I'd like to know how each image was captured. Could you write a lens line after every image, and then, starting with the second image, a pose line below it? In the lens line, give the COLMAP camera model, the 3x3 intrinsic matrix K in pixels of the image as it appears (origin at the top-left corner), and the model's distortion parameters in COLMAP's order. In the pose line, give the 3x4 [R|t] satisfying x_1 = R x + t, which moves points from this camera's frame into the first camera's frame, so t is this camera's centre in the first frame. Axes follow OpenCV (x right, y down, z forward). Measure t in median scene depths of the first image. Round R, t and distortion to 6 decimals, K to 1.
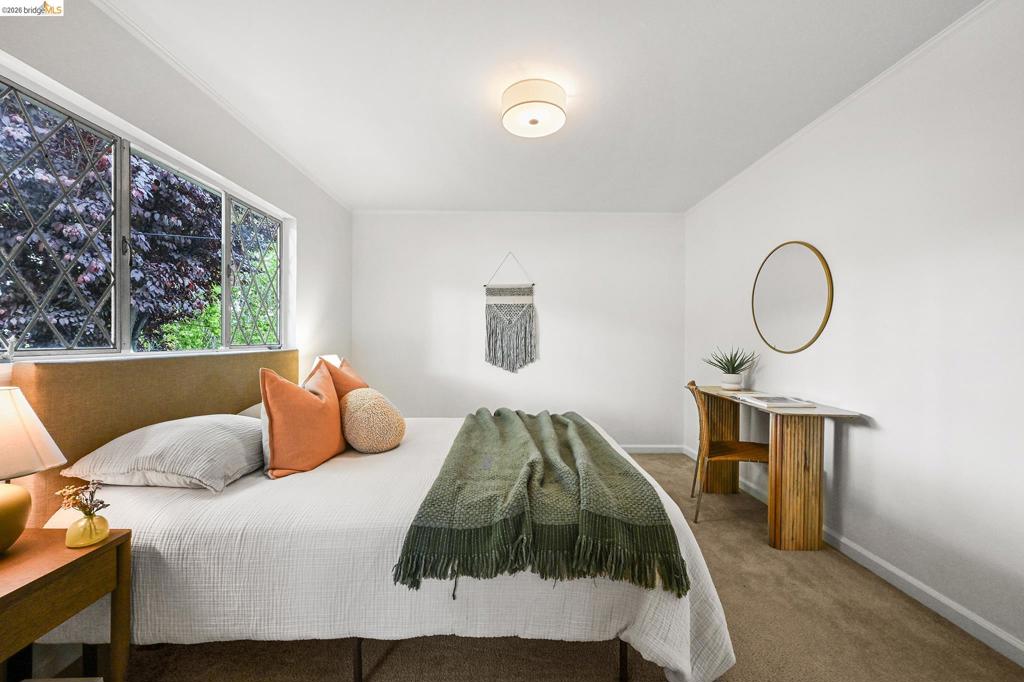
lens RADIAL K [[402.4, 0, 512.2], [0, 402.4, 340.6], [0, 0, 1]] dist [0.001575, -0.000086]
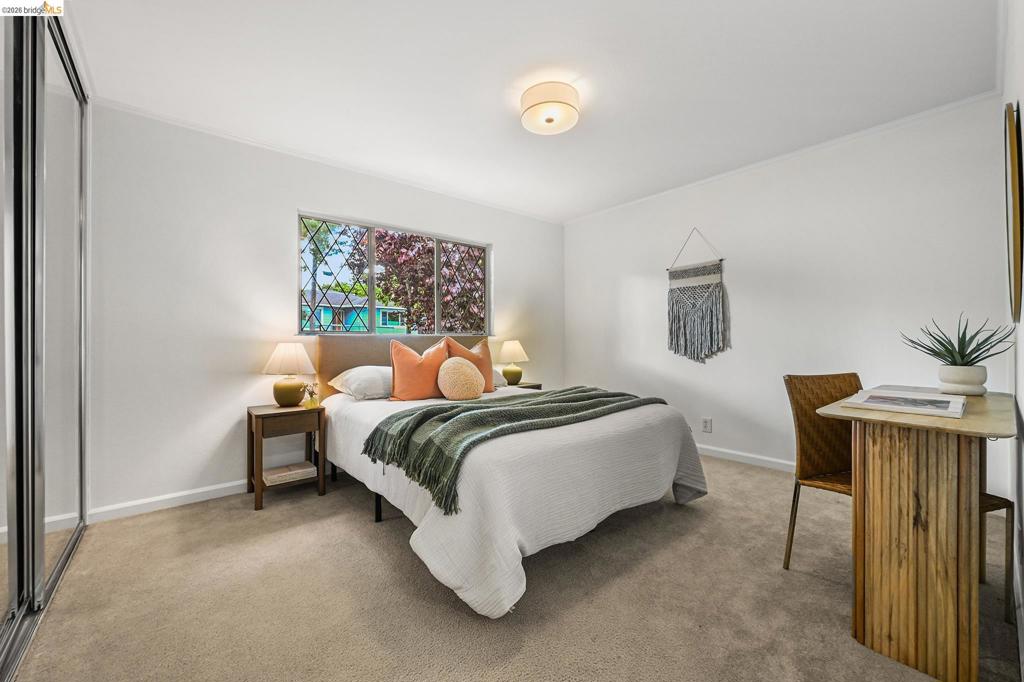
lens RADIAL K [[402.4, 0, 510.0], [0, 402.4, 342.9], [0, 0, 1]] dist [0.001575, -0.000086]
pose [[0.634026, -0.003152, -0.773305, 0.430172], [0.003867, 0.999992, -0.000905, 0.035647], [0.773302, -0.002416, 0.634034, 0.113556]]
